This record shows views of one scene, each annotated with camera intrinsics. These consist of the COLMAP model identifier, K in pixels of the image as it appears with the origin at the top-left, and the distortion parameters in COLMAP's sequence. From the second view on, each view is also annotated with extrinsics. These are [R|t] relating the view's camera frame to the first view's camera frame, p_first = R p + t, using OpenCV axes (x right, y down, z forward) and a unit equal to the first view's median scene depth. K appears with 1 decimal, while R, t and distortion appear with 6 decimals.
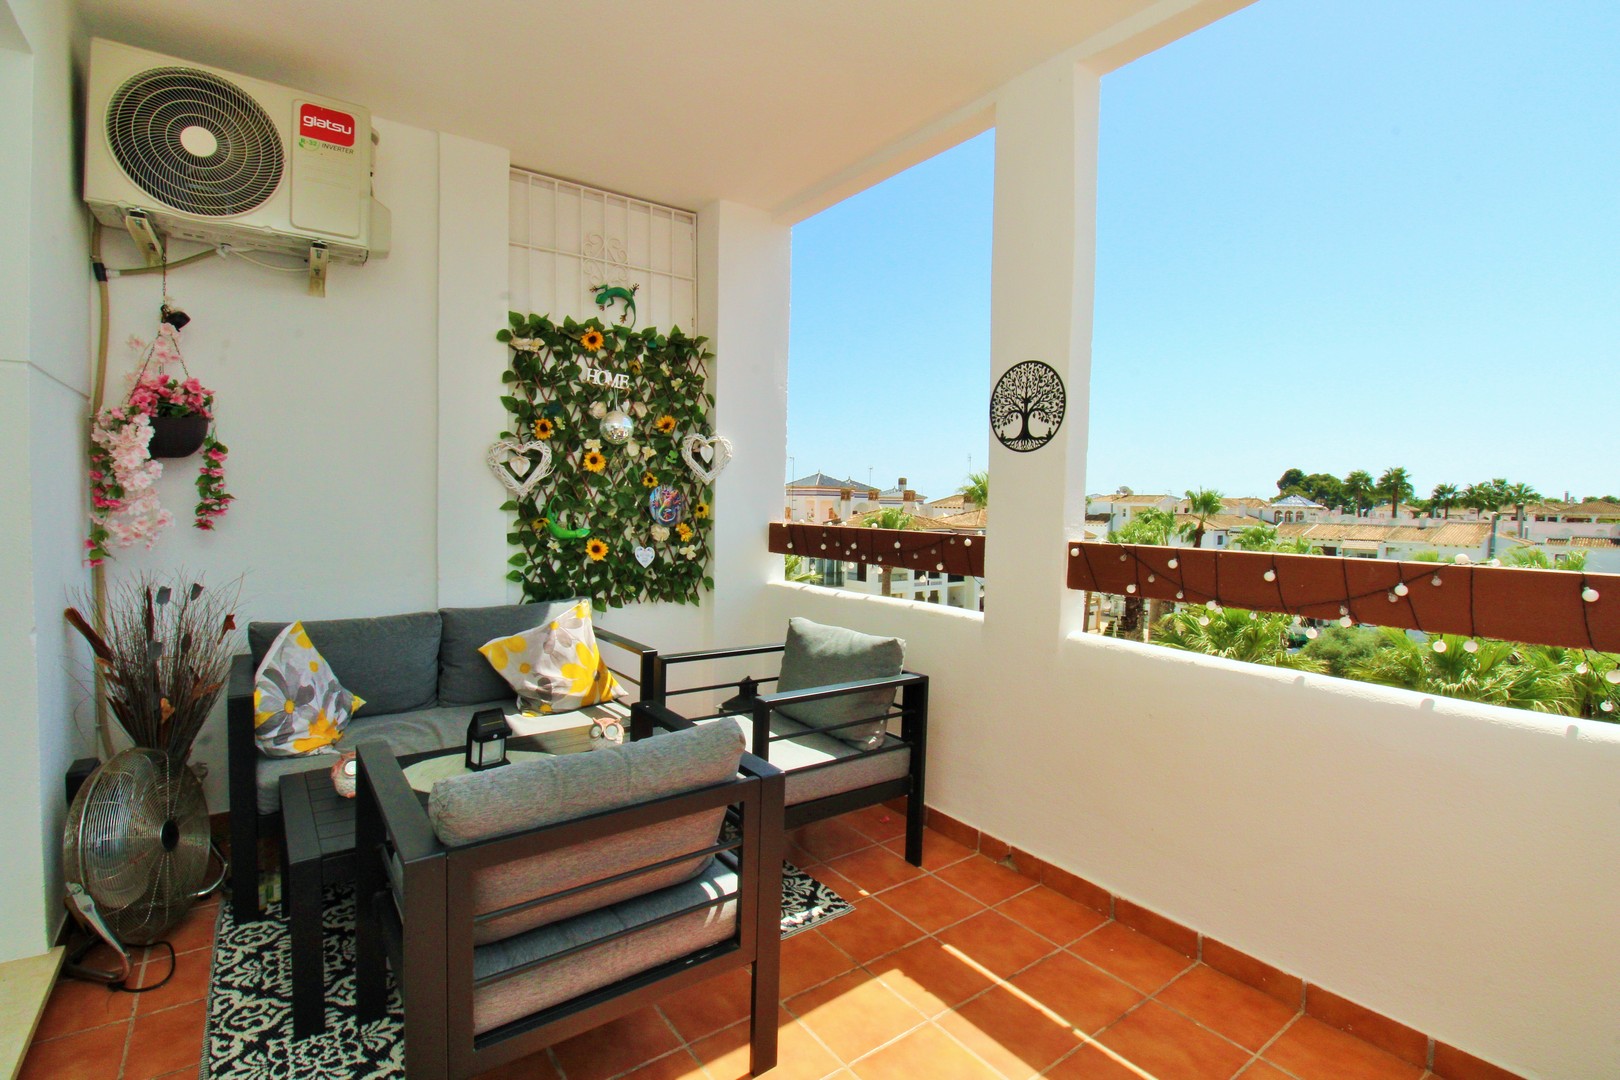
lens RADIAL K [[754.5, 0, 796.8], [0, 754.5, 522.9], [0, 0, 1]] dist [-0.003201, -0.010928]
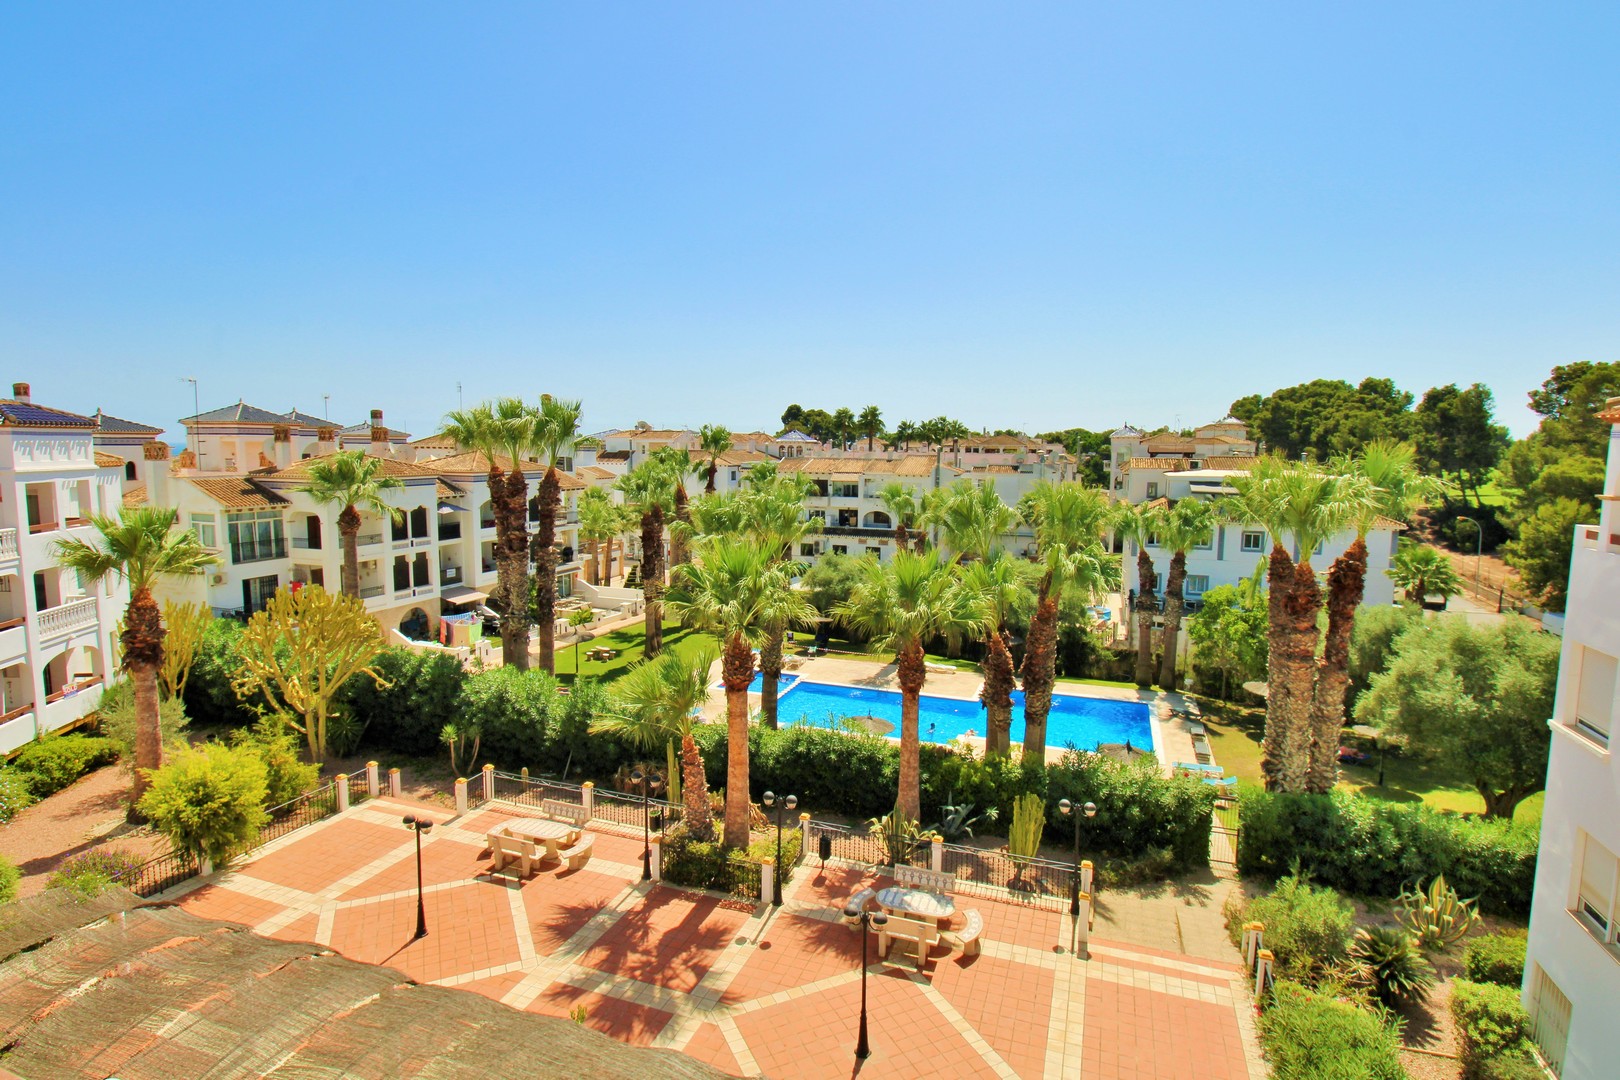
lens RADIAL K [[846.1, 0, 818.4], [0, 846.1, 529.6], [0, 0, 1]] dist [-0.001205, -0.006093]
pose [[0.819024, -0.068391, 0.569669, 0.354746], [0.022438, 0.995929, 0.087306, -0.090432], [-0.573321, -0.058724, 0.817224, 0.381507]]
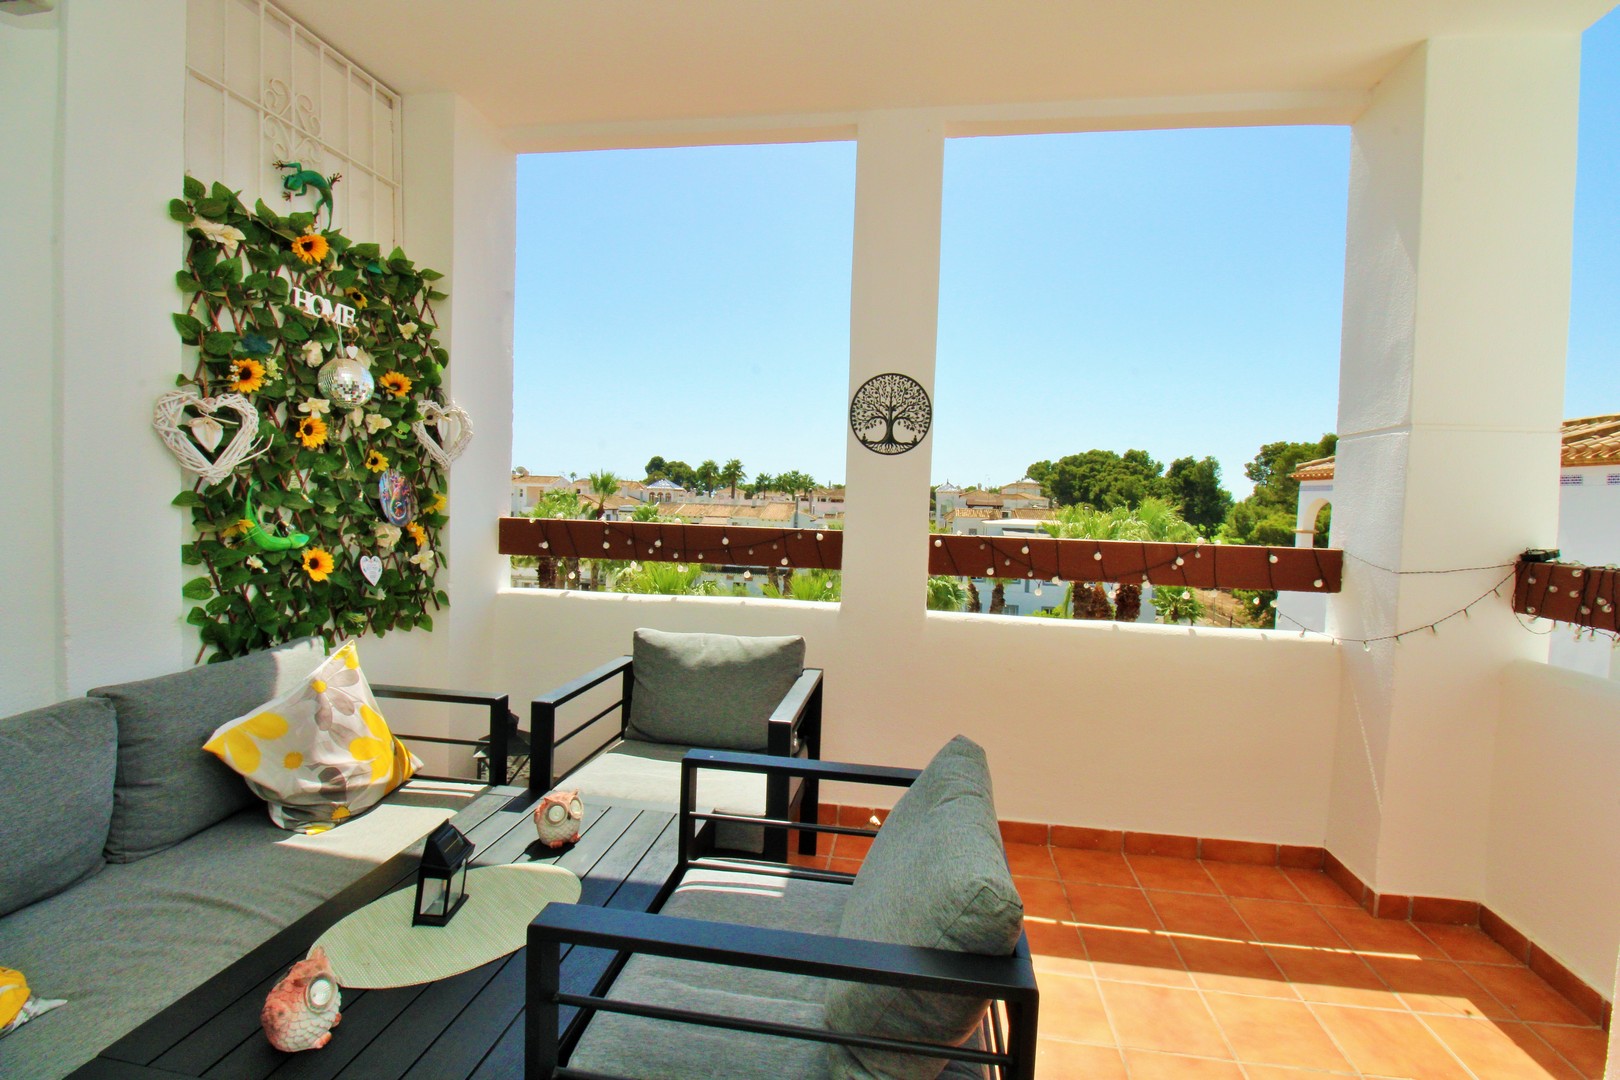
lens RADIAL K [[754.5, 0, 817.5], [0, 754.5, 526.2], [0, 0, 1]] dist [-0.003201, -0.010928]
pose [[0.702817, -0.023931, 0.710968, -0.401976], [0.002268, 0.999504, 0.031400, -0.017162], [-0.711367, -0.020456, 0.702523, 0.206549]]
